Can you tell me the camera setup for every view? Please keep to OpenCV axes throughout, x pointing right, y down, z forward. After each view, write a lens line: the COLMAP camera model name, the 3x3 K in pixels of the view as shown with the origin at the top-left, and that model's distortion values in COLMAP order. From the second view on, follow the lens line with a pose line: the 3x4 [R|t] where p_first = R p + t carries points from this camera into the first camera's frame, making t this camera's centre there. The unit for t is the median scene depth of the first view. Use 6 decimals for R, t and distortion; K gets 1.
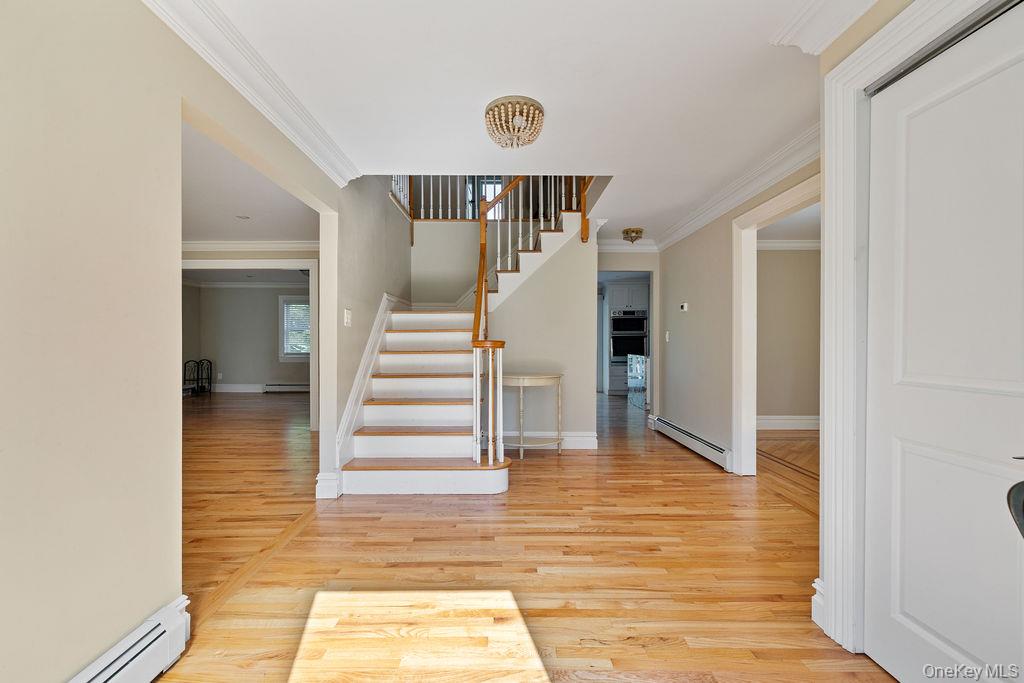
lens RADIAL K [[439.5, 0, 511.7], [0, 439.5, 341.9], [0, 0, 1]] dist [0.019652, 0.000387]
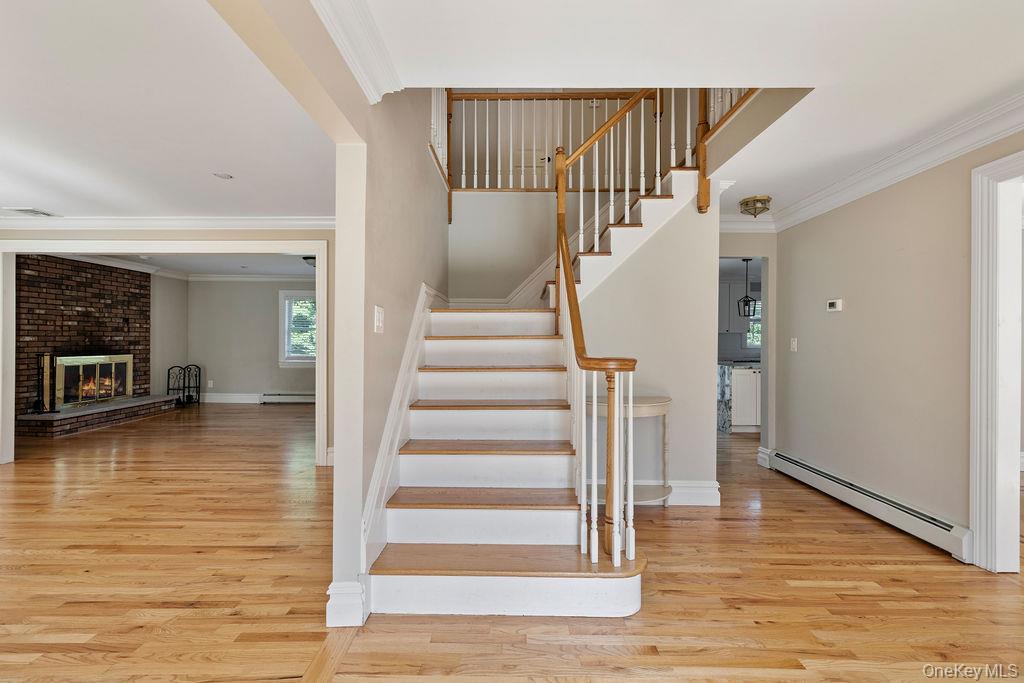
lens RADIAL K [[439.5, 0, 511.1], [0, 439.5, 339.5], [0, 0, 1]] dist [0.019652, 0.000387]
pose [[0.999942, 0.005420, -0.009258, -0.135561], [-0.005433, 0.999984, -0.001395, -0.020004], [0.009250, 0.001445, 0.999956, 0.287293]]
